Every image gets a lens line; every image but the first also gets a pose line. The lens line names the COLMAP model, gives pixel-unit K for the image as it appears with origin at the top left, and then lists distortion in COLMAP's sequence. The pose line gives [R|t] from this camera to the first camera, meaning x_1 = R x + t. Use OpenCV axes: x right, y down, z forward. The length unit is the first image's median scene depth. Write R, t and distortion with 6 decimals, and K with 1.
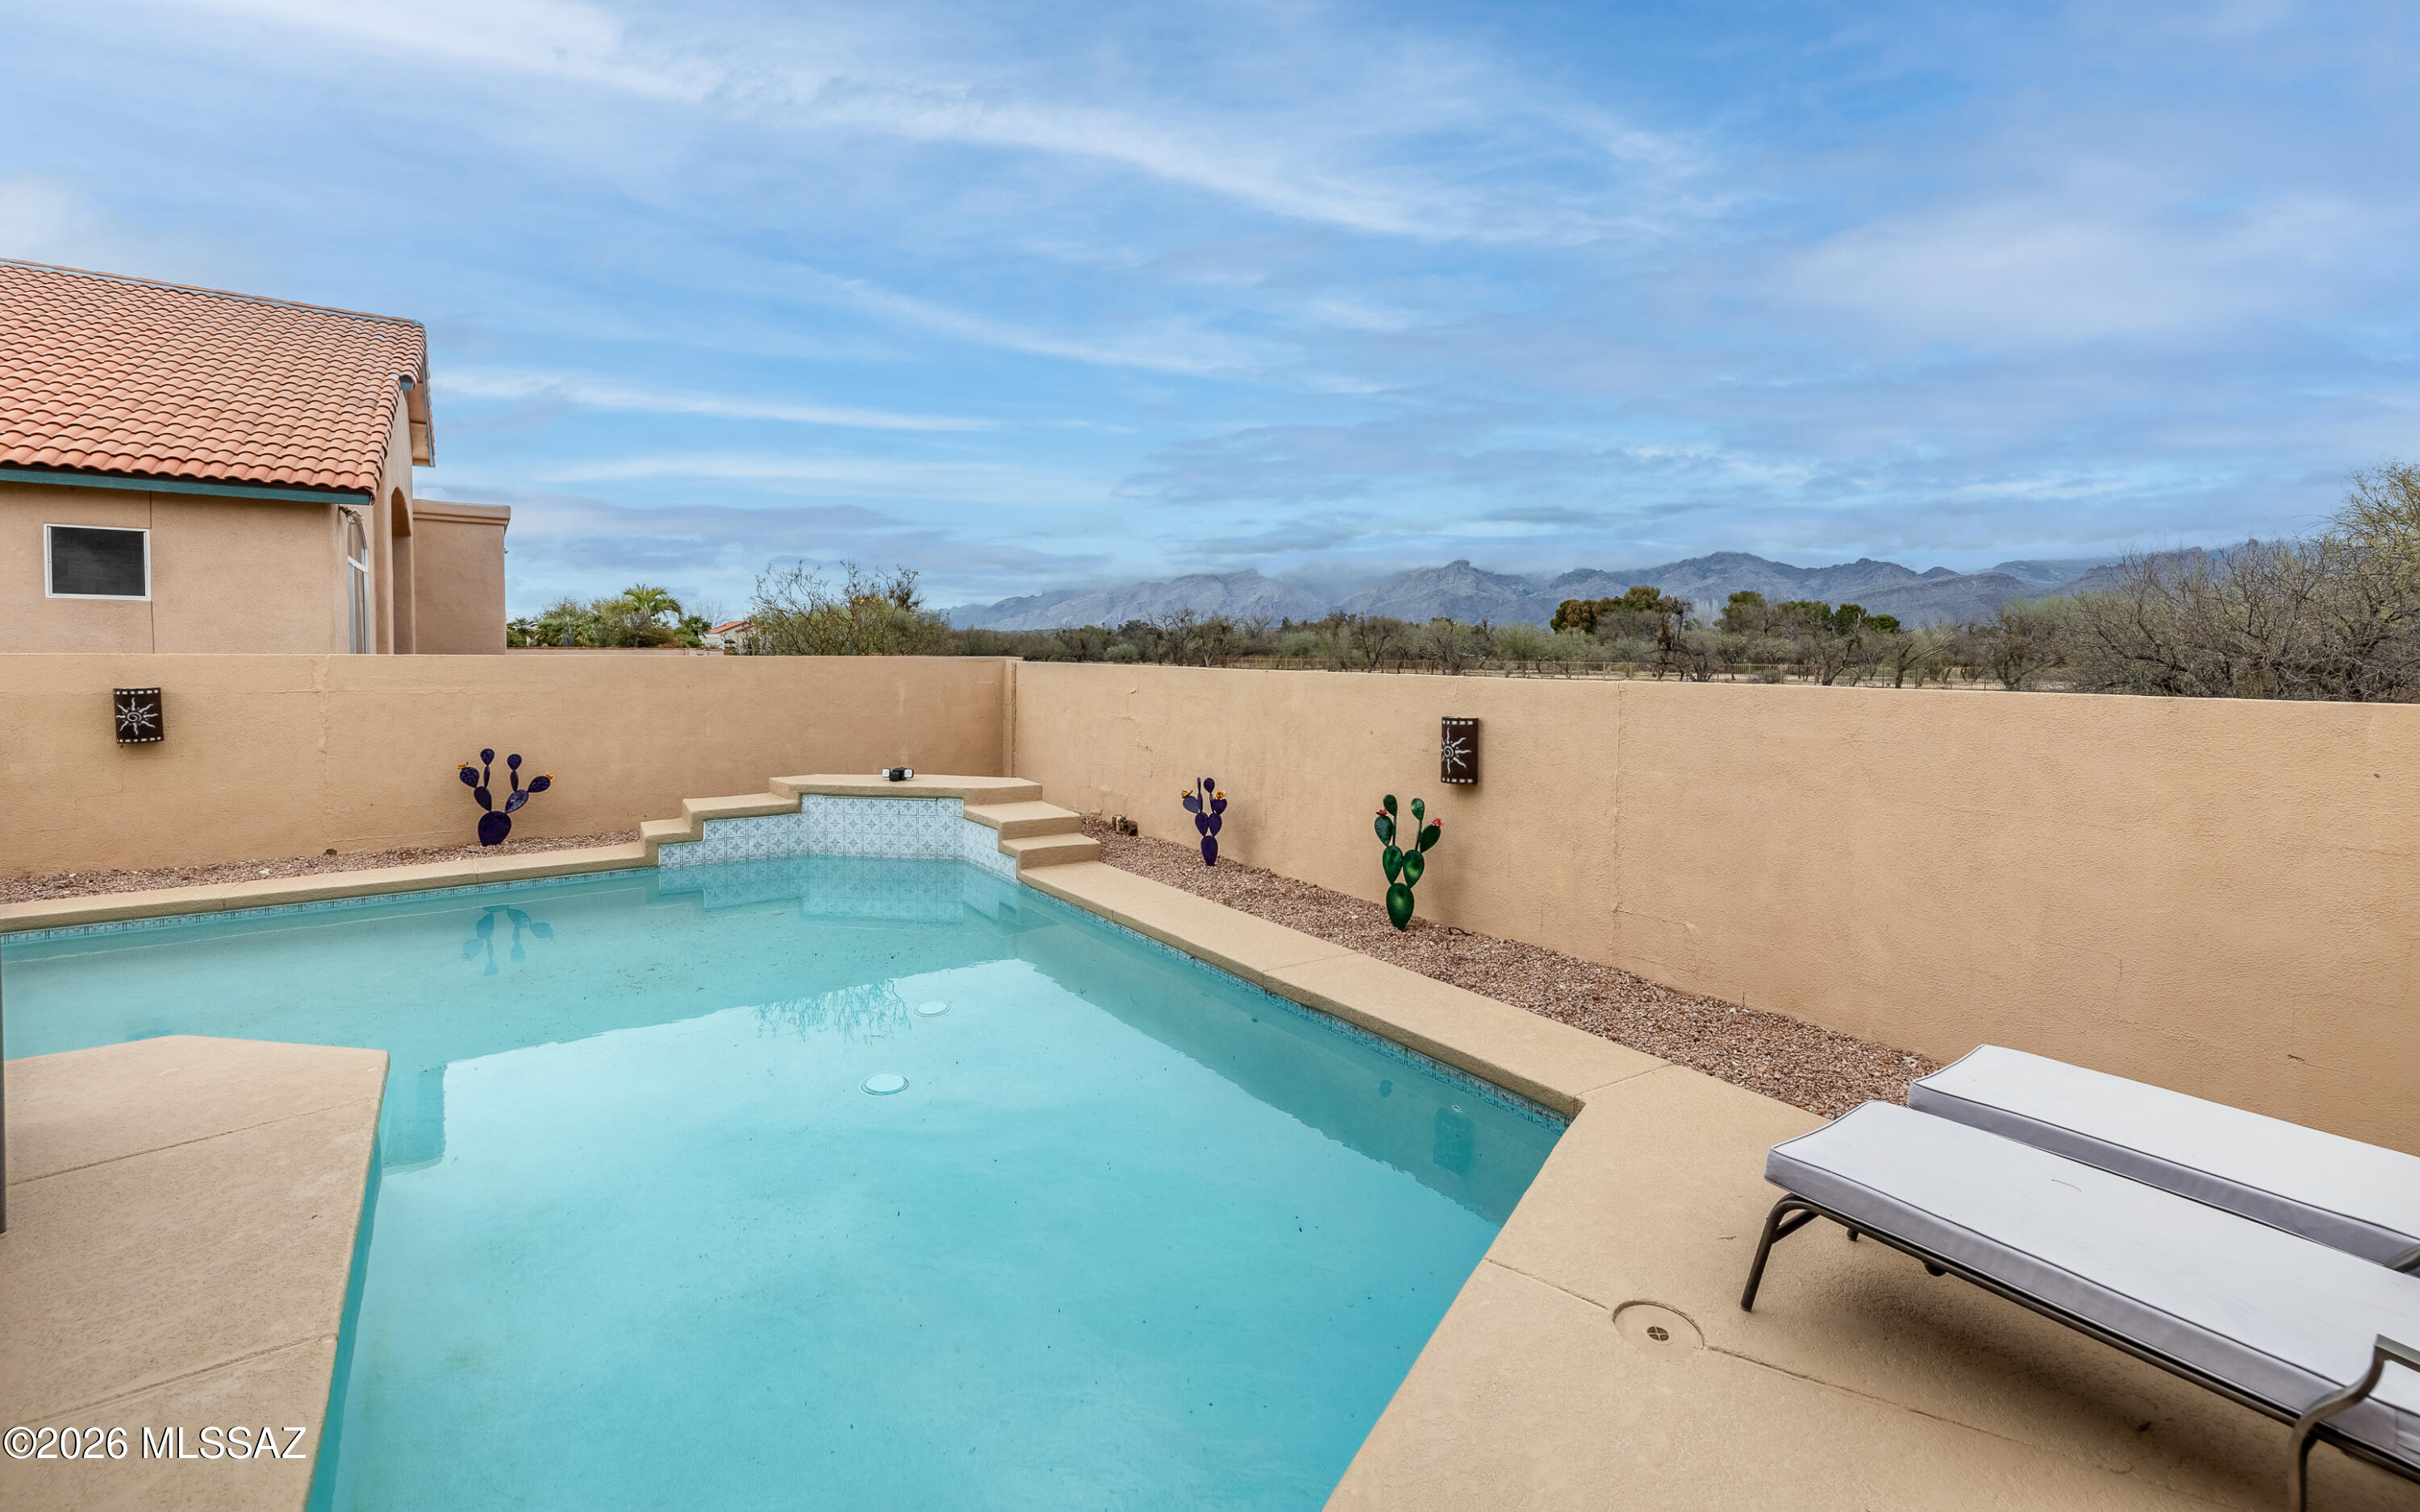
lens RADIAL K [[1032.4, 0, 1198.9], [0, 1032.4, 703.2], [0, 0, 1]] dist [-0.004003, -0.002148]
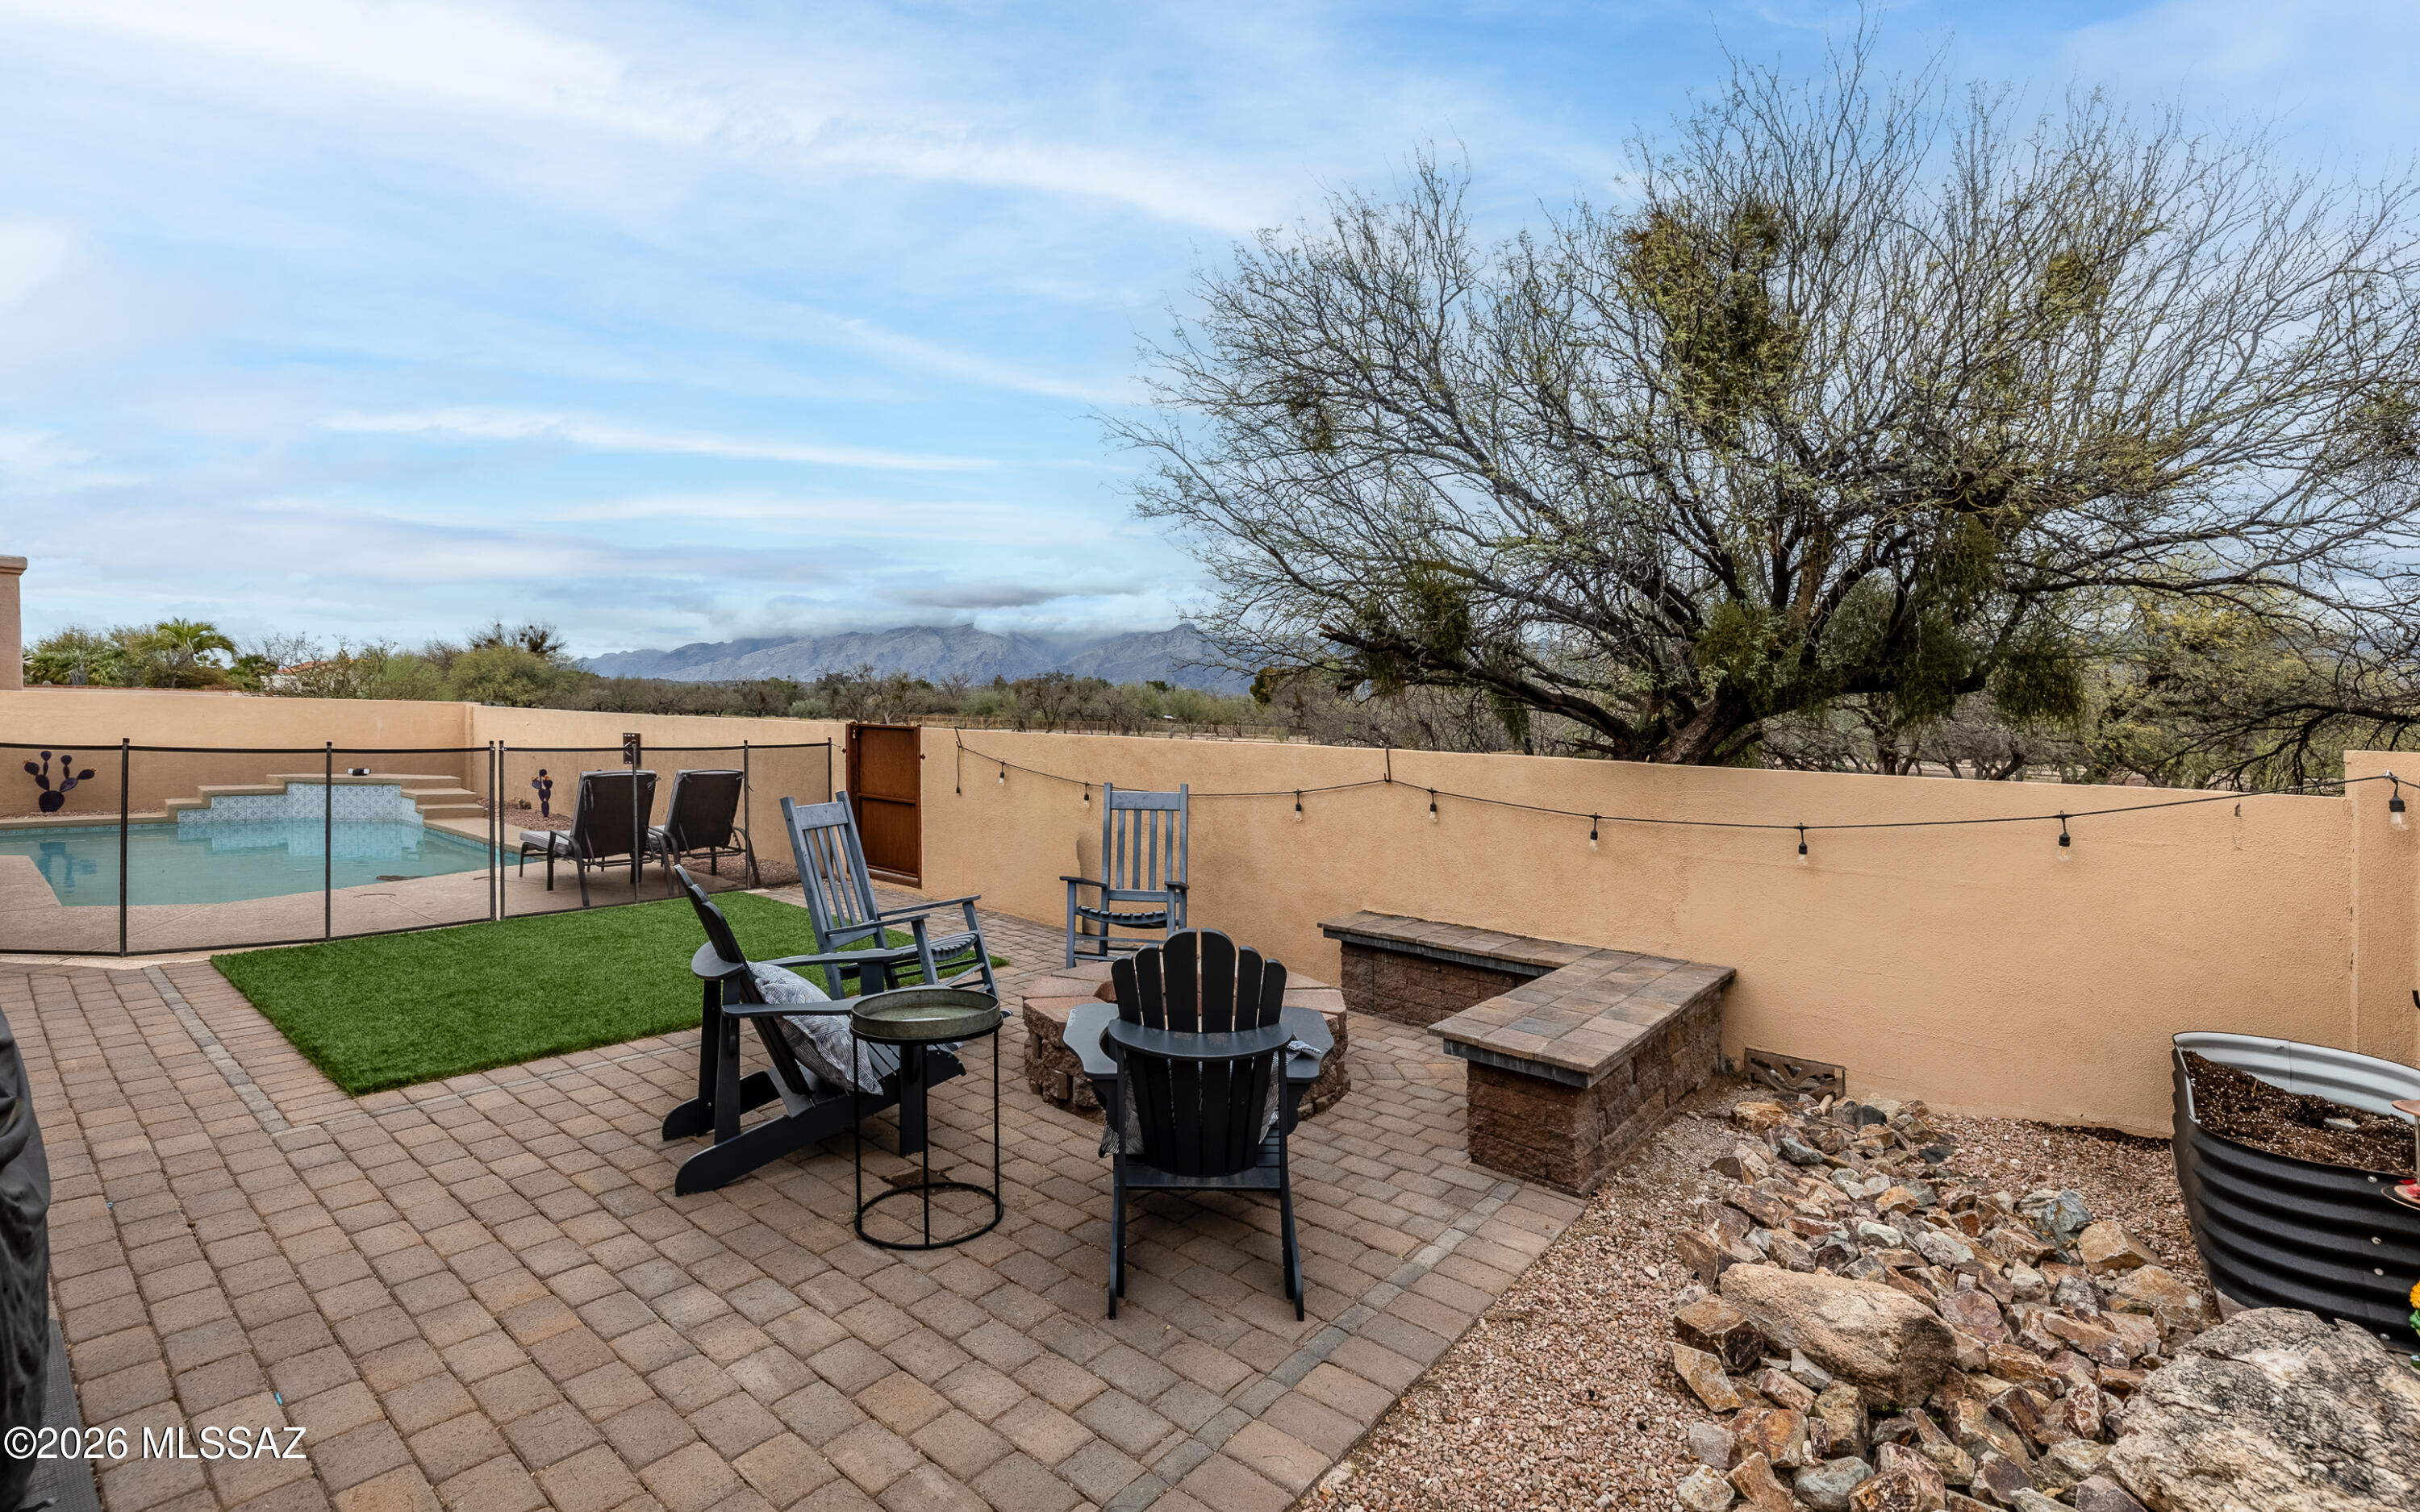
lens RADIAL K [[1032.4, 0, 1213.5], [0, 1032.4, 770.2], [0, 0, 1]] dist [-0.004003, -0.002148]
pose [[0.957903, 0.006754, 0.287014, 0.537744], [-0.008464, 0.999953, 0.004721, 0.047119], [-0.286969, -0.006951, 0.957915, -0.951882]]
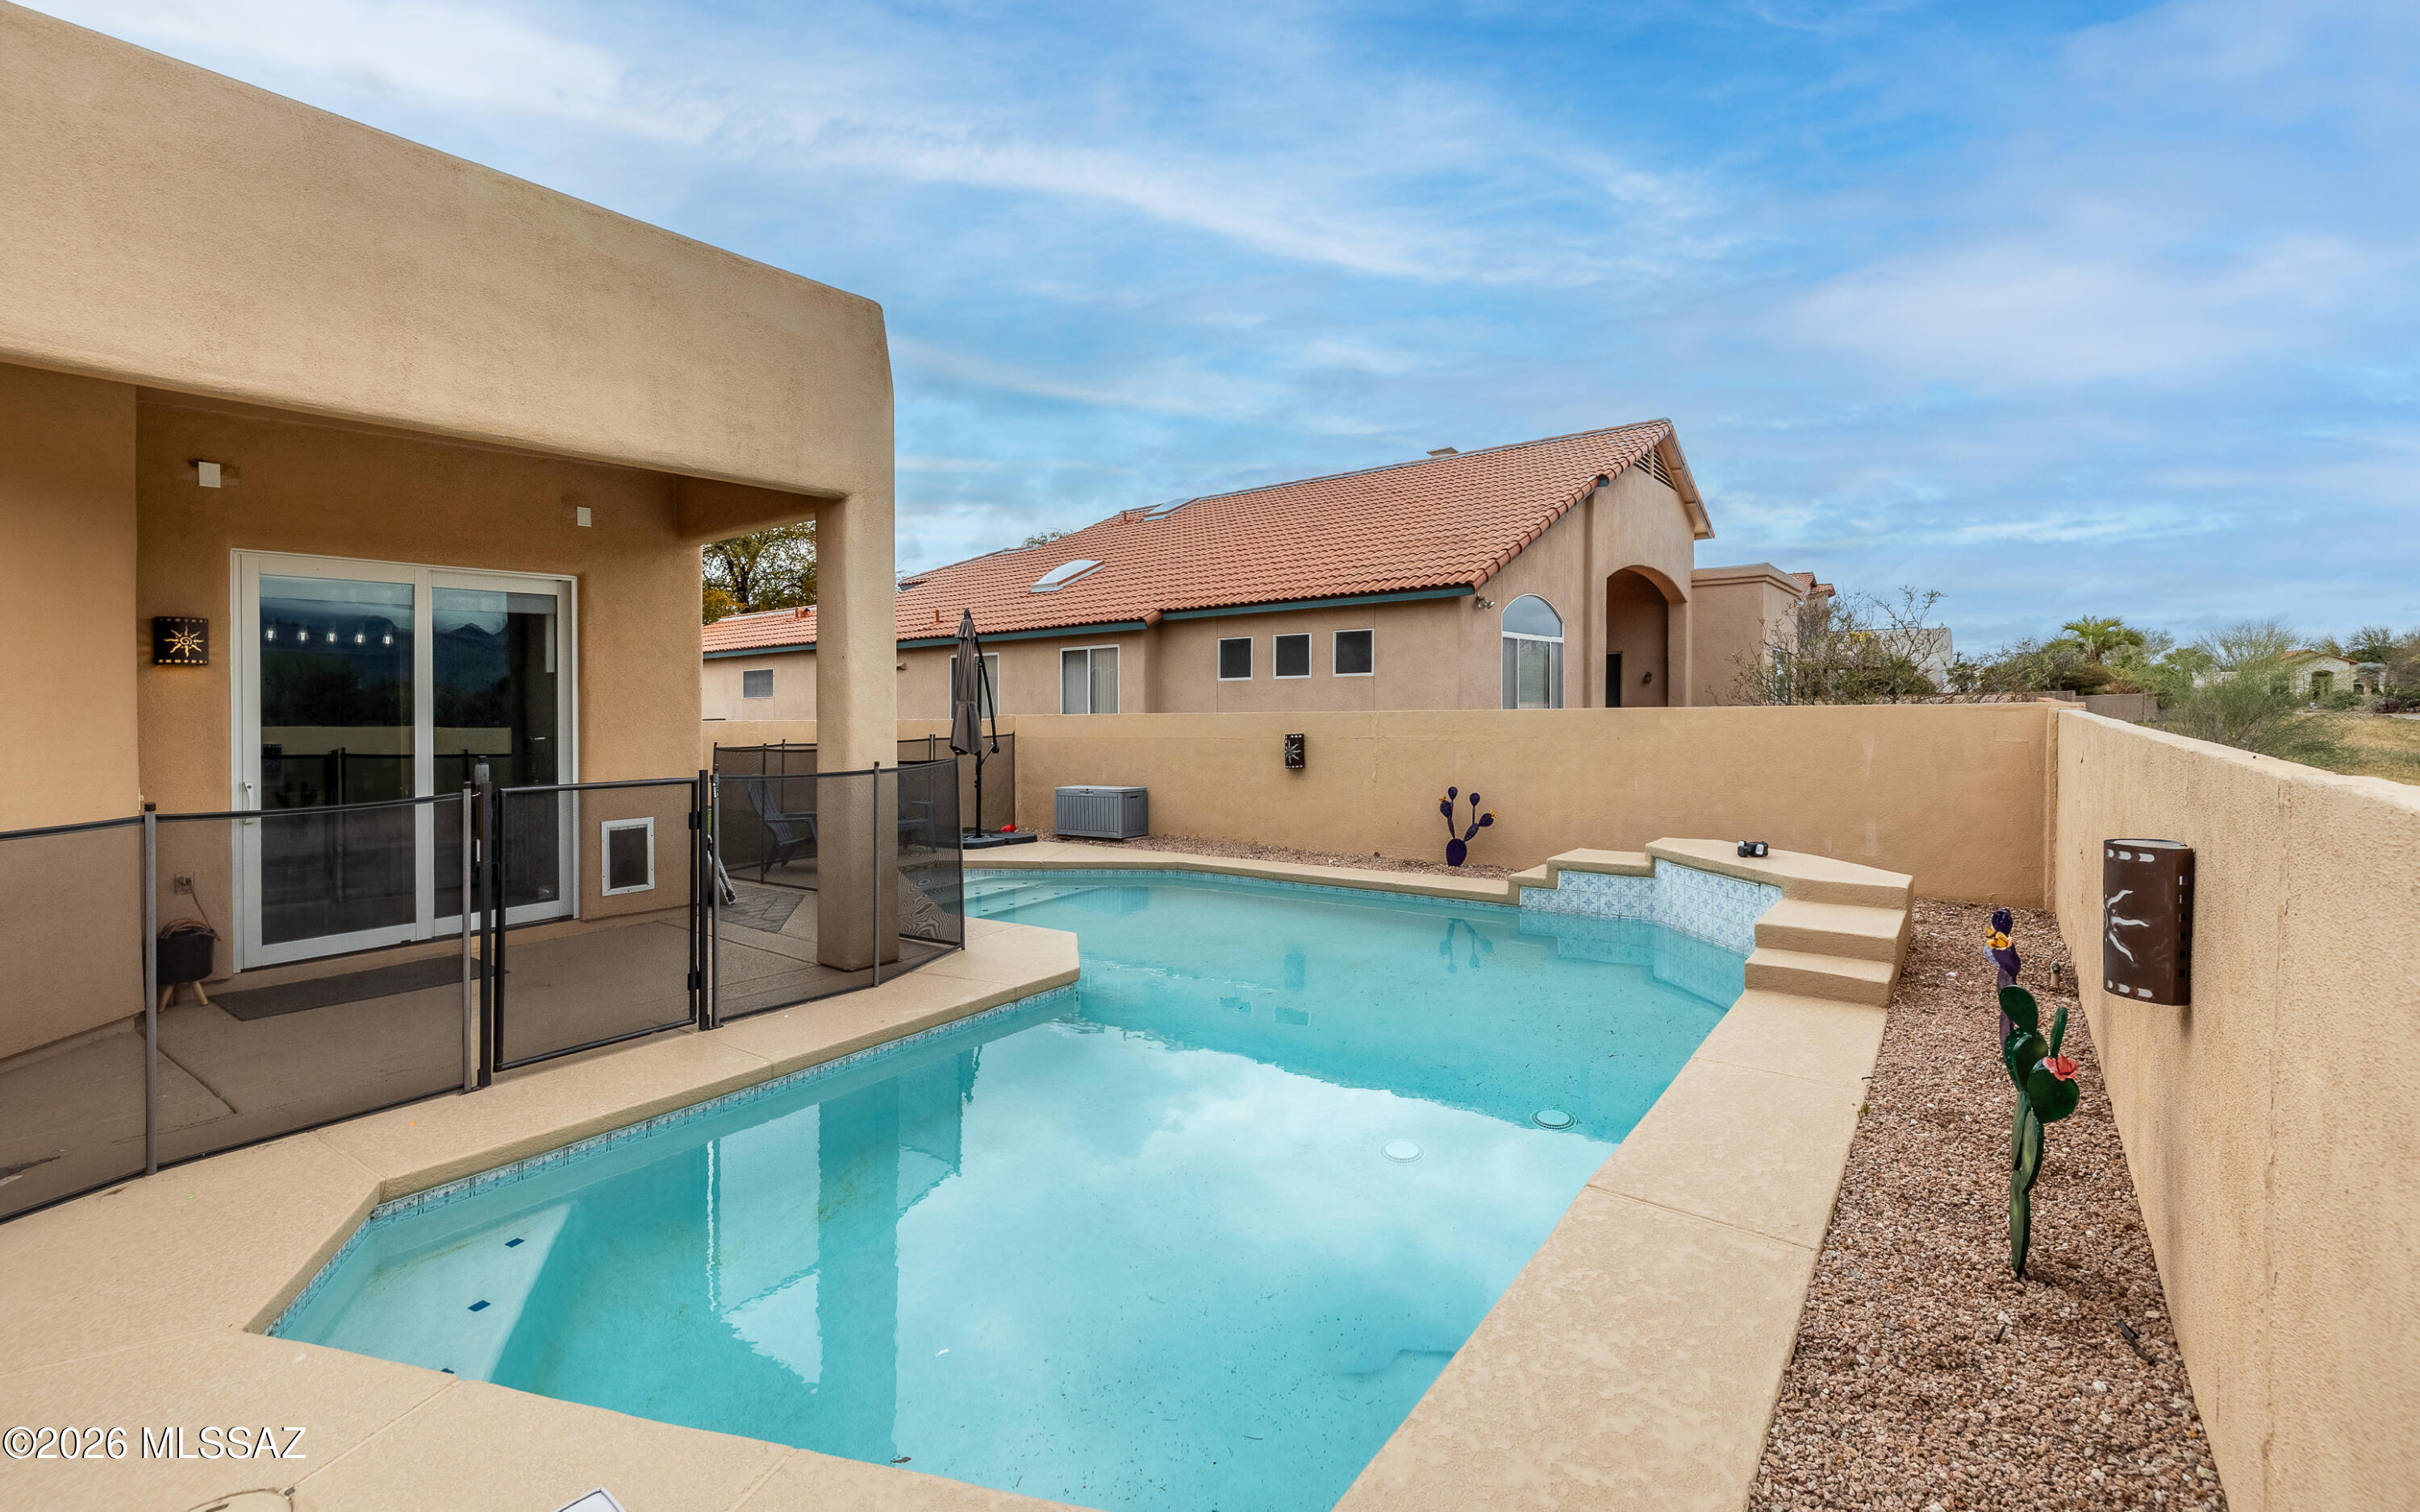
lens RADIAL K [[1032.4, 0, 1230.8], [0, 1032.4, 744.0], [0, 0, 1]] dist [-0.004003, -0.002148]
pose [[0.320571, 0.022675, -0.946953, 0.361897], [-0.026993, 0.999526, 0.014796, -0.017286], [0.946840, 0.020818, 0.321031, 0.331347]]
